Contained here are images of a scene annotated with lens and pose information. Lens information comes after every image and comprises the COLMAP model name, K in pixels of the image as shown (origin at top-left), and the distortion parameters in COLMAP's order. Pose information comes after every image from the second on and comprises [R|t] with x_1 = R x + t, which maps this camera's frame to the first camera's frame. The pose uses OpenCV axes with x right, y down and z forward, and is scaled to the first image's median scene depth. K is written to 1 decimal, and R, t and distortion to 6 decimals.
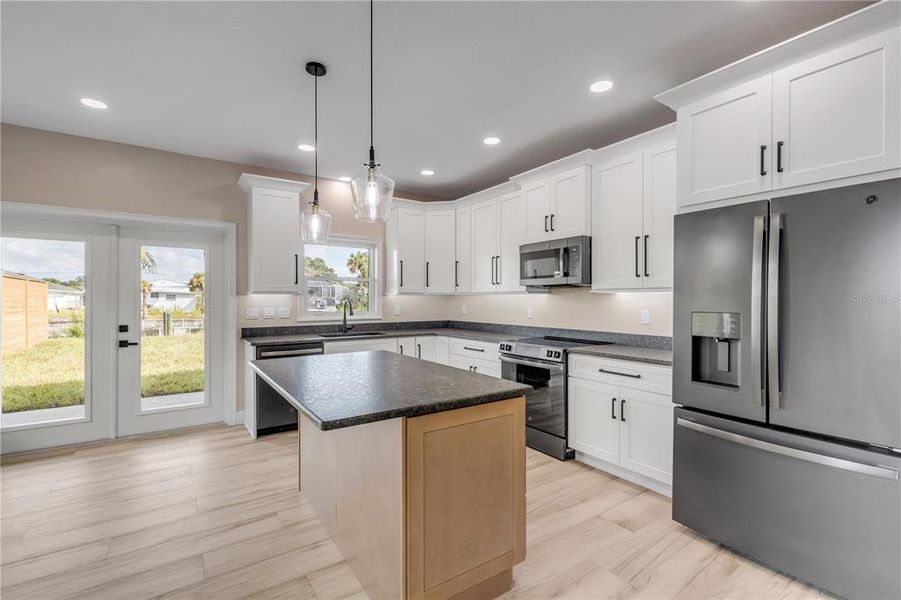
lens RADIAL K [[404.5, 0, 451.3], [0, 404.5, 299.2], [0, 0, 1]] dist [0.005301, -0.002063]
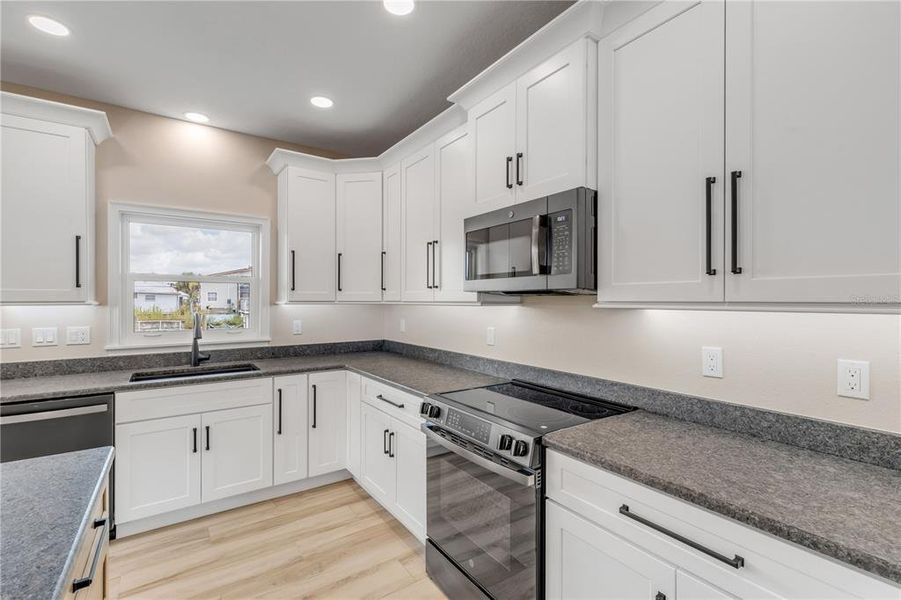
lens RADIAL K [[404.5, 0, 449.8], [0, 404.5, 299.9], [0, 0, 1]] dist [0.005301, -0.002063]
pose [[0.999994, 0.001506, 0.003190, 0.147206], [-0.001509, 0.999998, 0.000885, -0.022679], [-0.003188, -0.000890, 0.999995, 0.450320]]
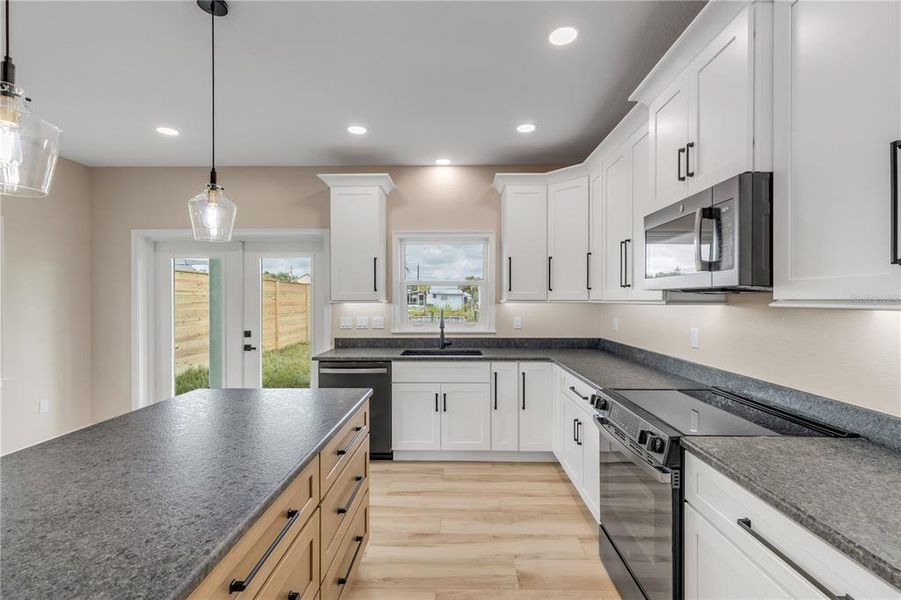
lens RADIAL K [[404.5, 0, 451.4], [0, 404.5, 299.5], [0, 0, 1]] dist [0.005301, -0.002063]
pose [[0.813448, -0.000005, -0.581638, 0.274119], [0.000885, 0.999999, 0.001229, -0.021851], [0.581637, -0.001514, 0.813447, 0.405643]]
